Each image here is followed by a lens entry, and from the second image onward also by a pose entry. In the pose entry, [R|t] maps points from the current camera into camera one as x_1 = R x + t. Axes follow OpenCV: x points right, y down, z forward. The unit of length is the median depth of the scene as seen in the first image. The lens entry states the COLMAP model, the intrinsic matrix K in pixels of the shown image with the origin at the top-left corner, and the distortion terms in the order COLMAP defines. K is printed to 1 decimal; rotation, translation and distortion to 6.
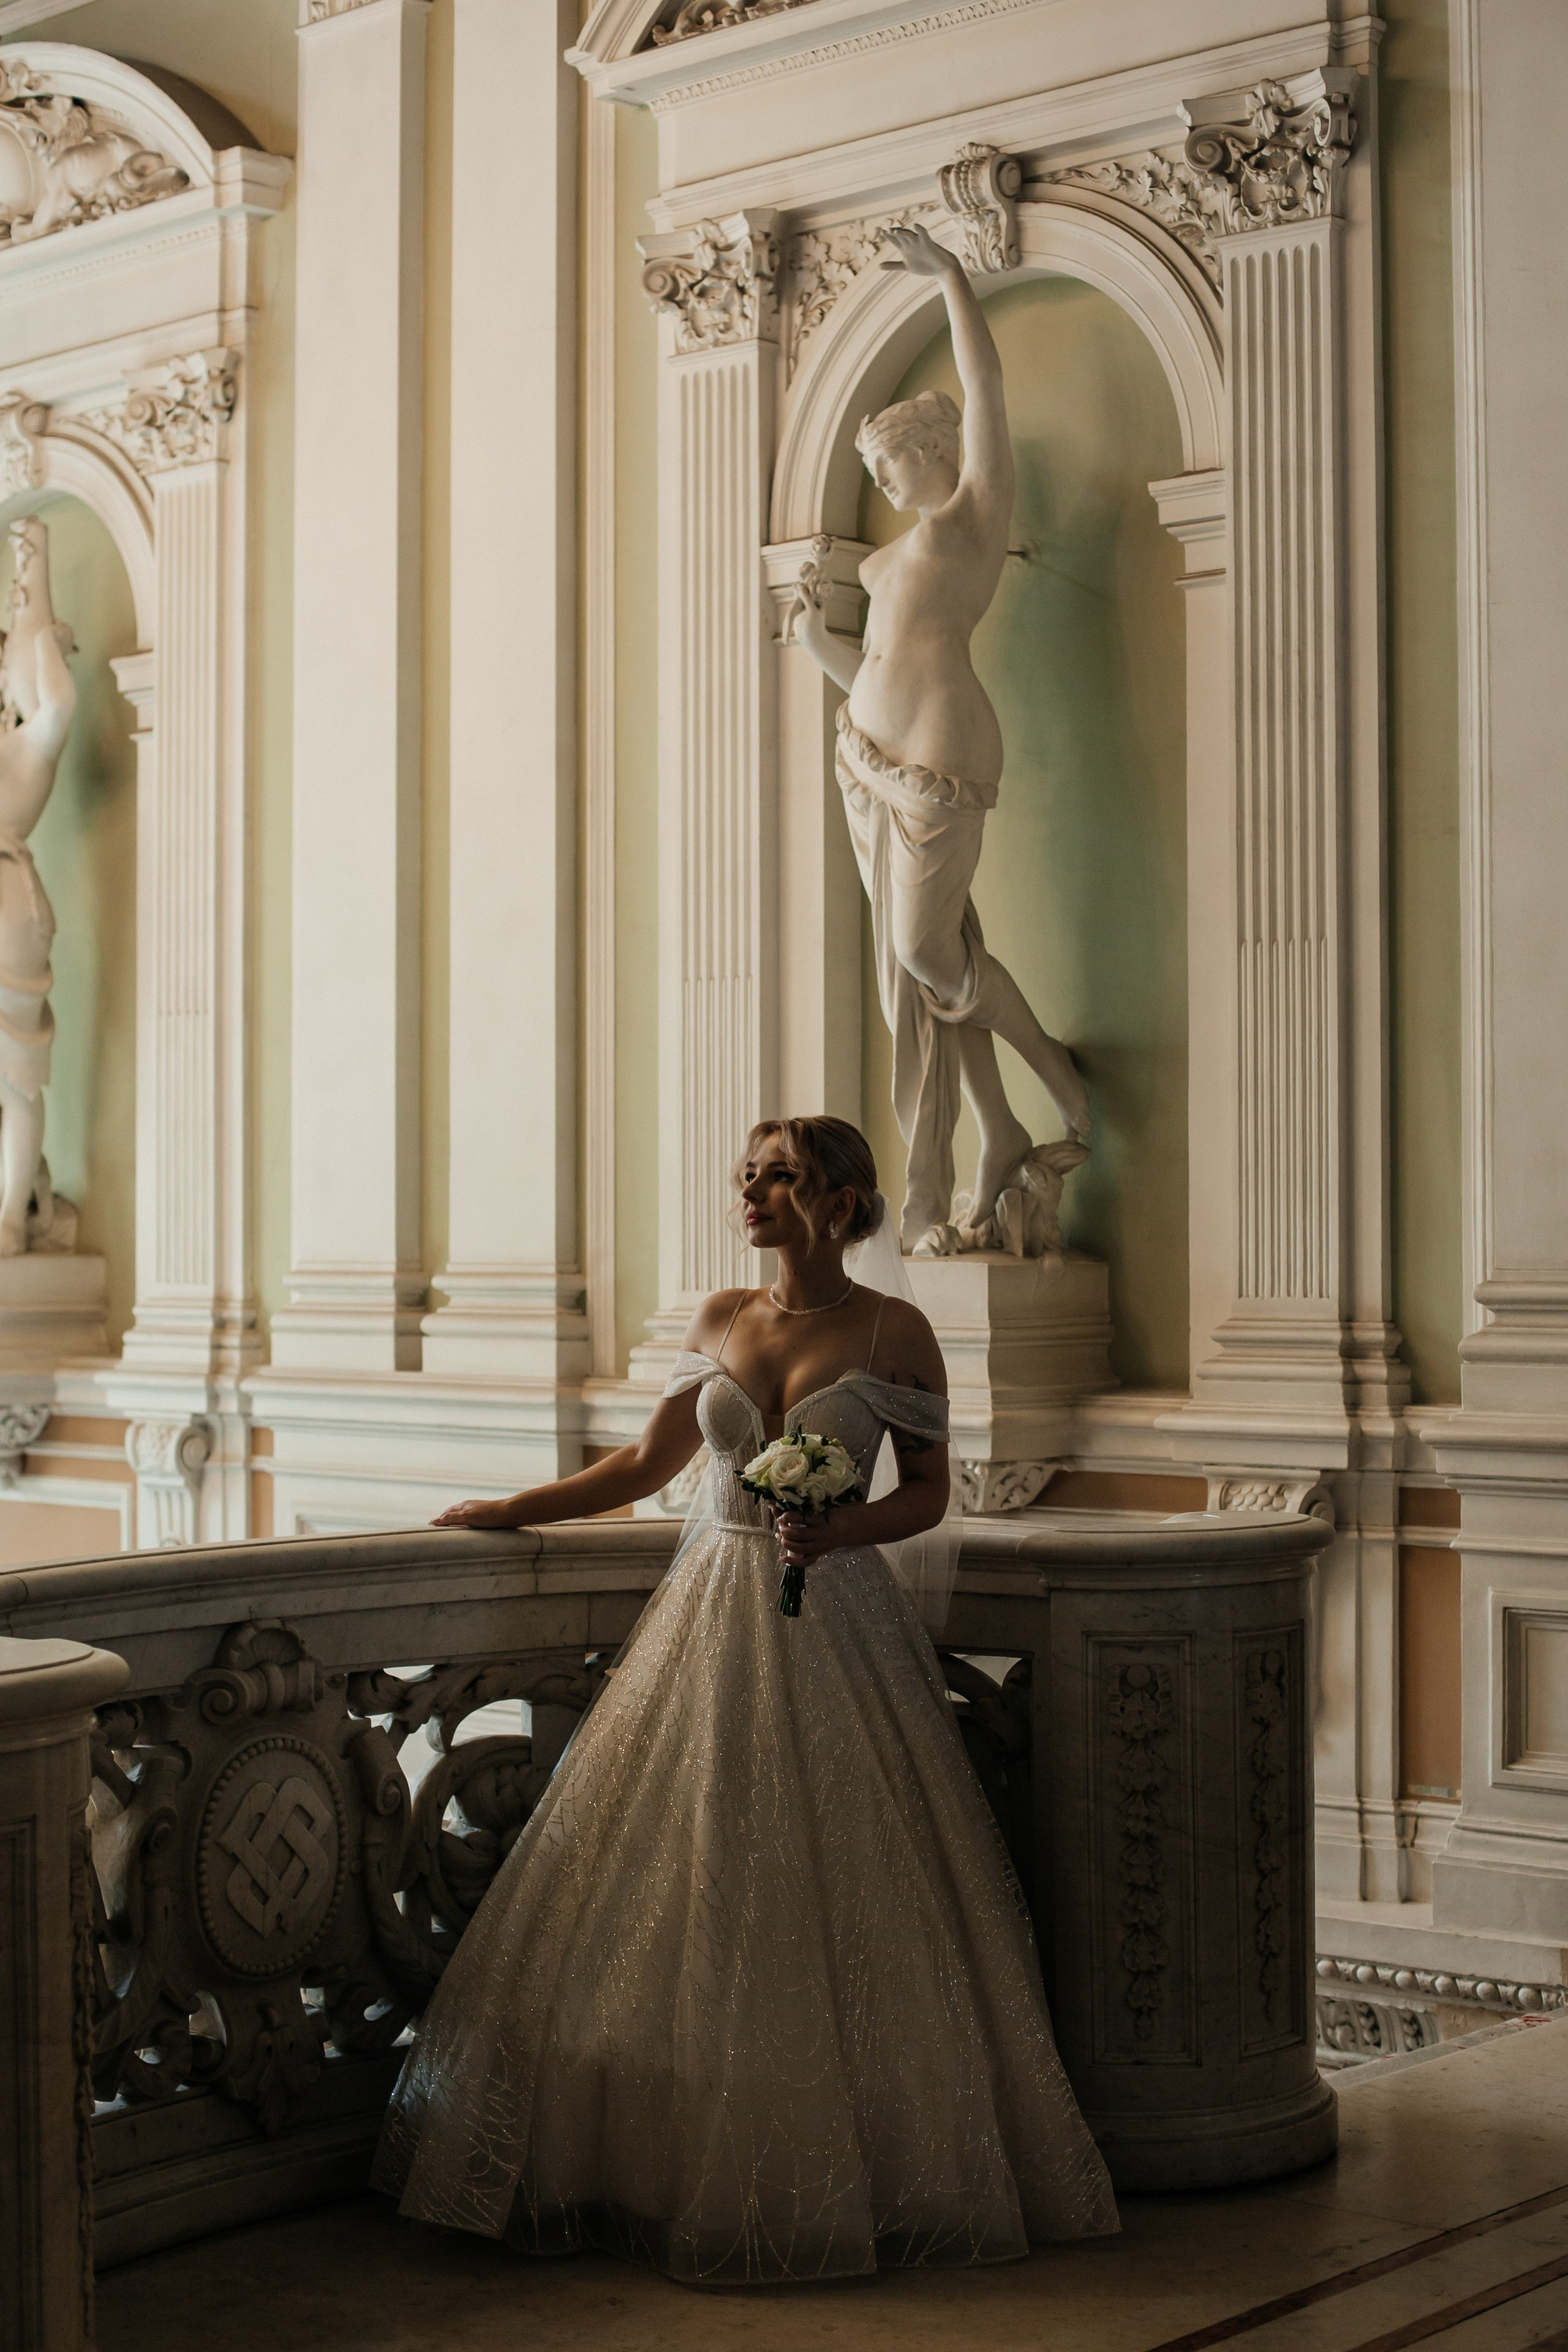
lens RADIAL K [[3519.9, 0, 782.8], [0, 3519.9, 1143.2], [0, 0, 1]] dist [-0.152126, 0.160827]
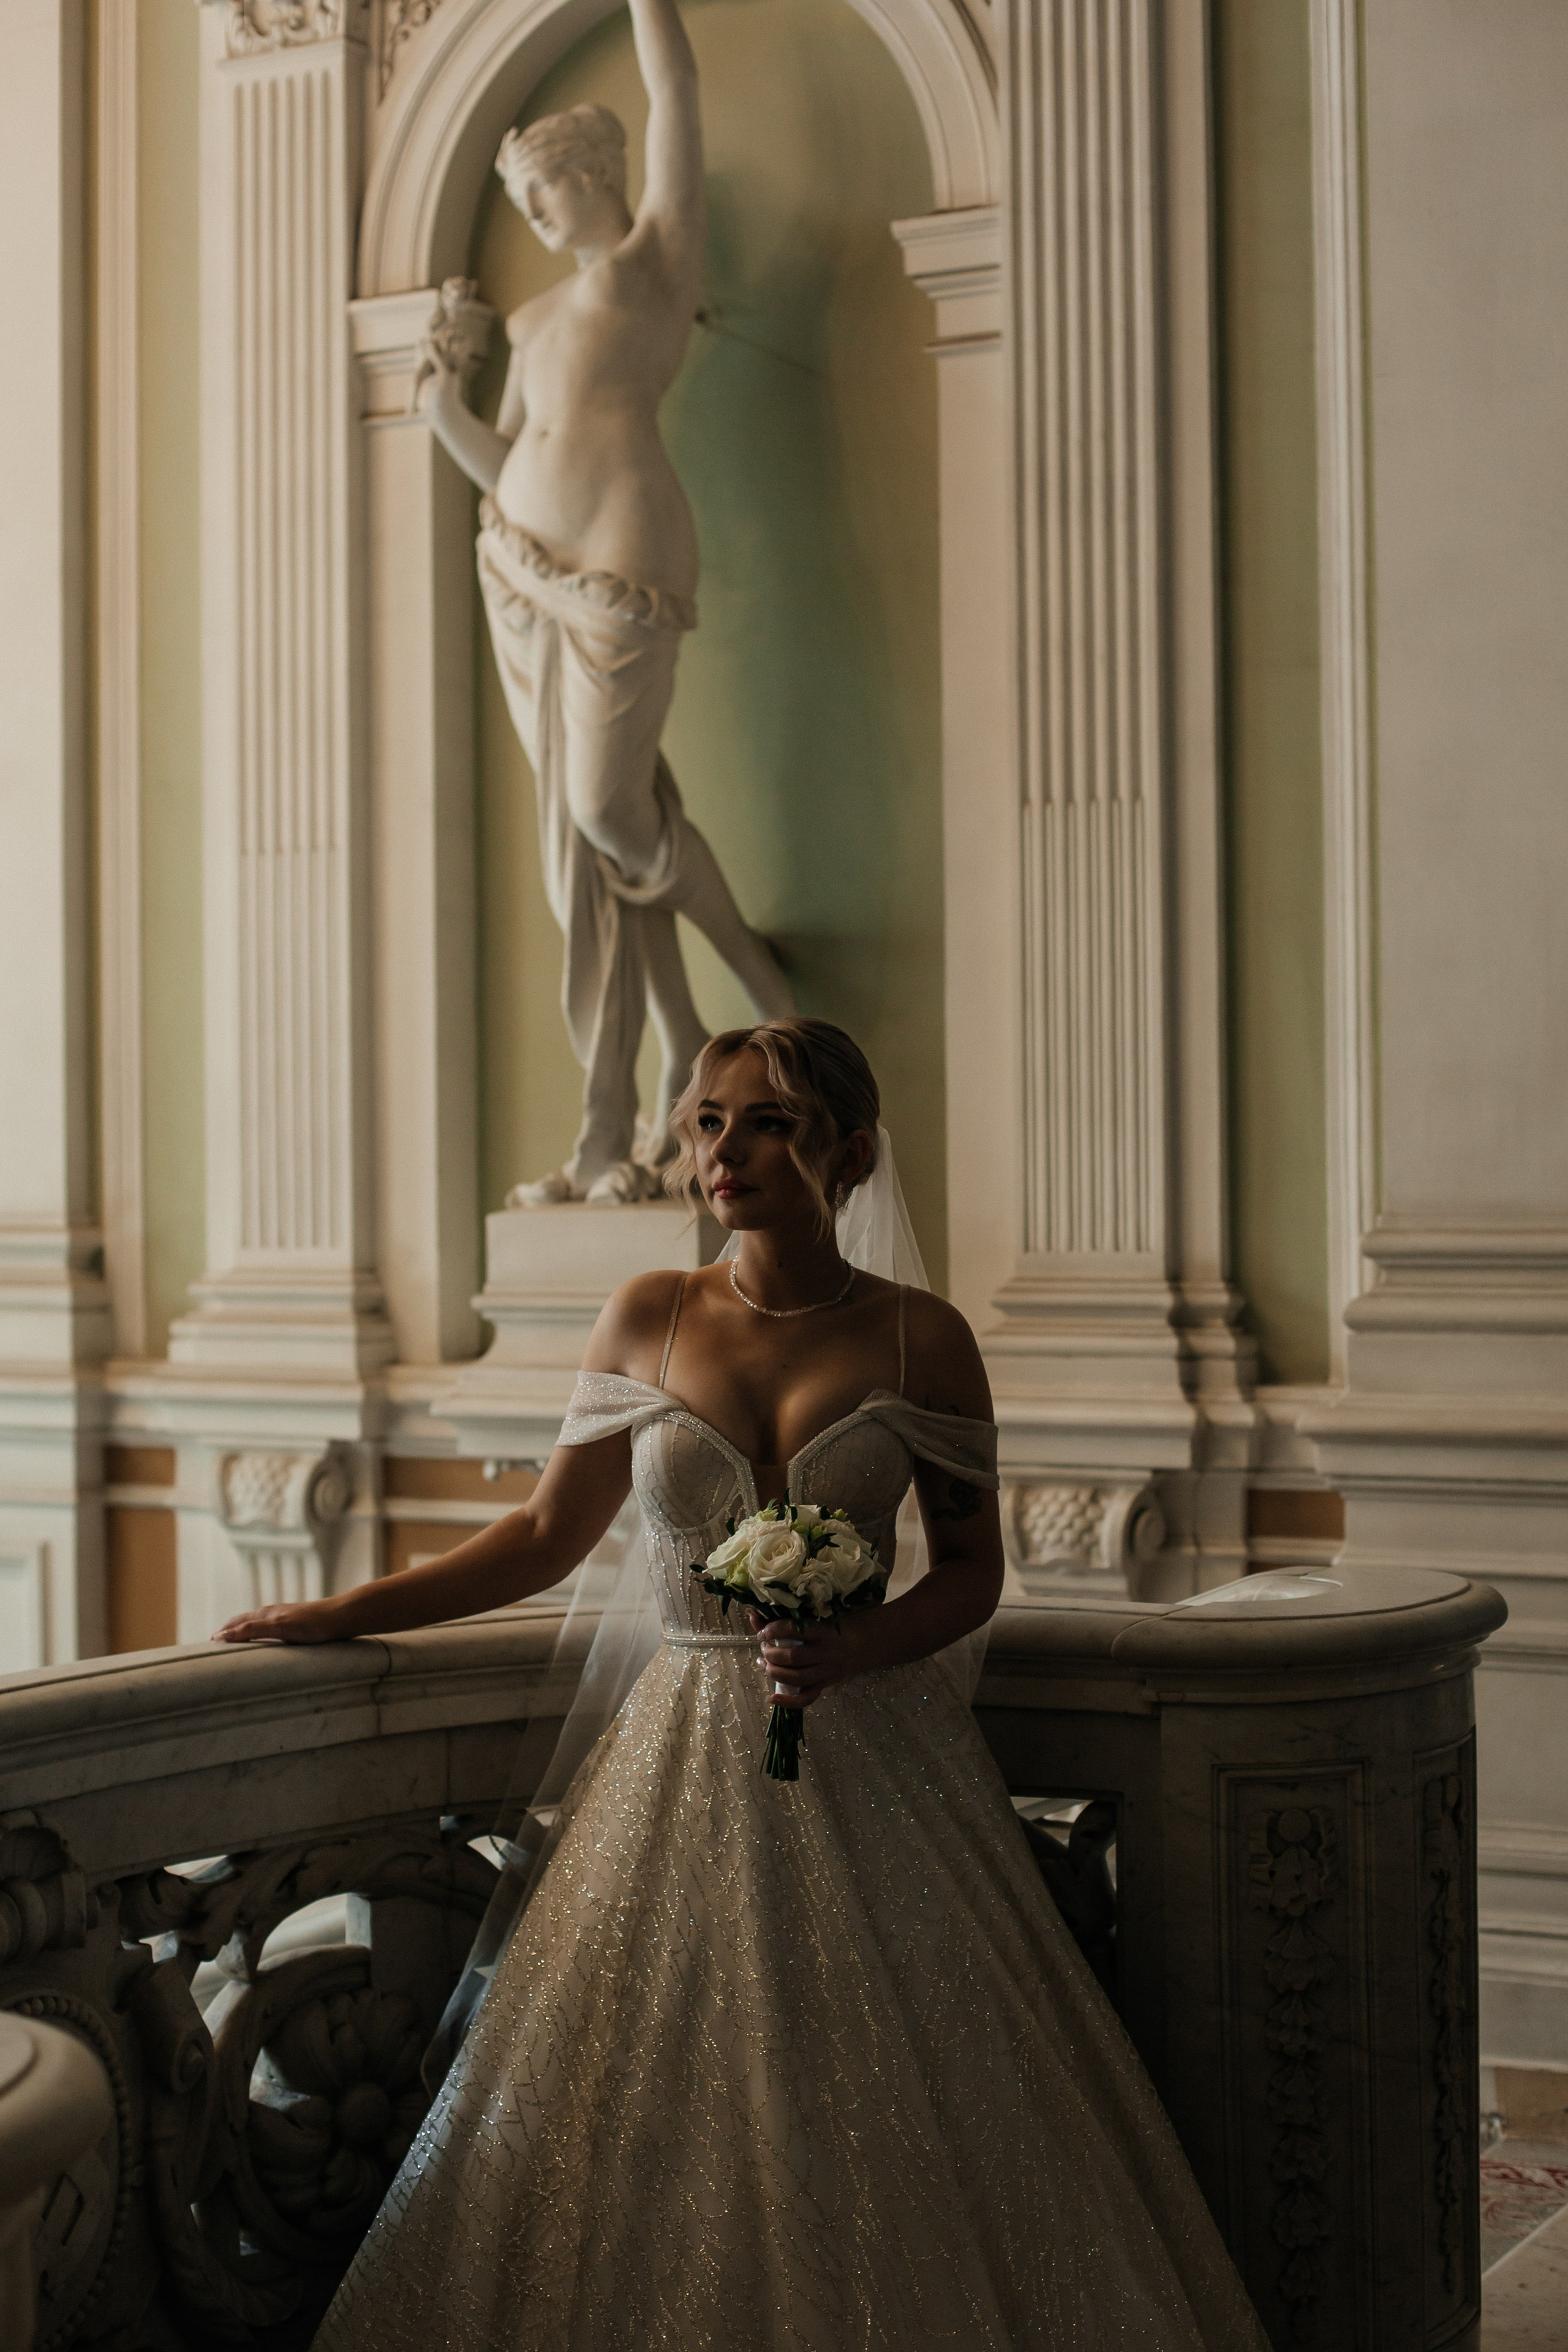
lens RADIAL K [[3519.9, 0, 782.8], [0, 3519.9, 1143.2], [0, 0, 1]] dist [-0.152126, 0.160827]
pose [[0.973577, -0.009092, 0.228177, -0.107646], [0.003780, 0.999712, 0.023706, 0.000464], [-0.228326, -0.022217, 0.973331, 0.250208]]
